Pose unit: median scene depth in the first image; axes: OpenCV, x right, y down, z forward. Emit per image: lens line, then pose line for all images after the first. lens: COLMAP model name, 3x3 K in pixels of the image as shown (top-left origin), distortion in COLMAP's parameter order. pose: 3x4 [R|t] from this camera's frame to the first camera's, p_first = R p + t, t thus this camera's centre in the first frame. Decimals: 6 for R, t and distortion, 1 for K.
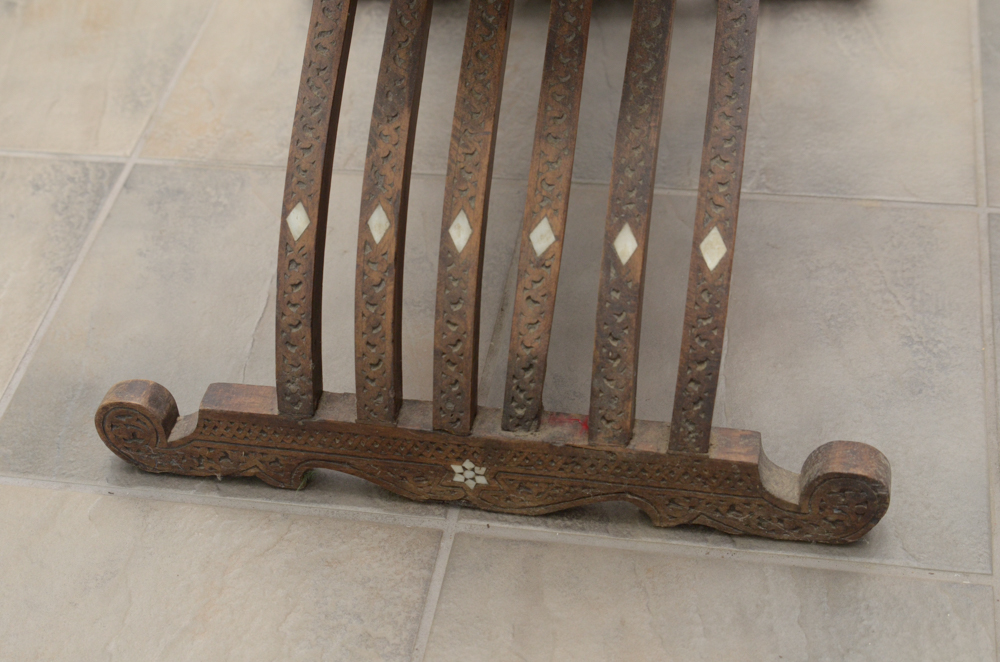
lens RADIAL K [[1715.3, 0, 500.0], [0, 1715.3, 331.0], [0, 0, 1]] dist [-0.011142, 0.005143]
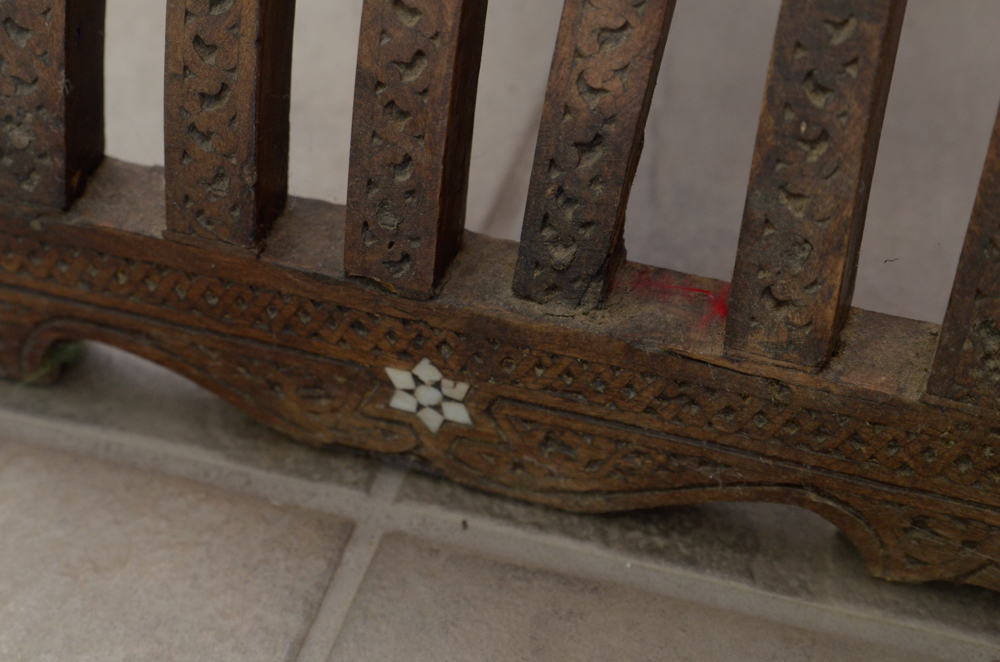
lens RADIAL K [[2451.1, 0, 500.0], [0, 2451.1, 331.0], [0, 0, 1]] dist [0.064666, 0.134128]
pose [[0.990872, 0.113063, -0.073407, 0.041545], [-0.108107, 0.991790, 0.068305, 0.027595], [0.080527, -0.059746, 0.994960, 0.437410]]
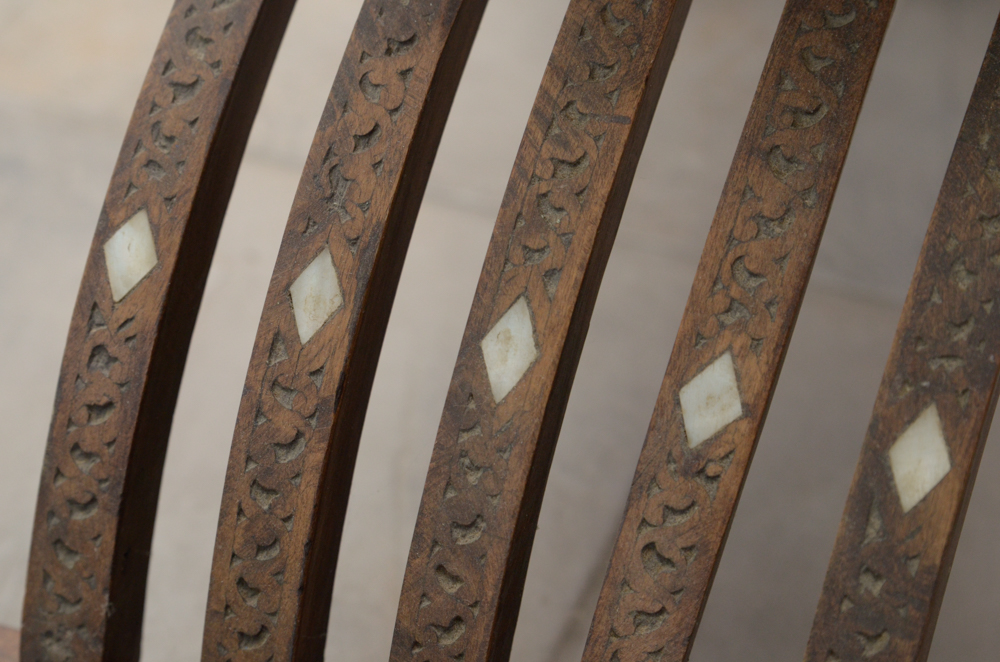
lens RADIAL K [[2451.1, 0, 500.0], [0, 2451.1, 331.0], [0, 0, 1]] dist [0.064666, 0.134128]
pose [[0.979366, 0.175374, -0.100431, 0.030255], [-0.181145, 0.982108, -0.051482, -0.032186], [0.089605, 0.068612, 0.993611, 0.427681]]
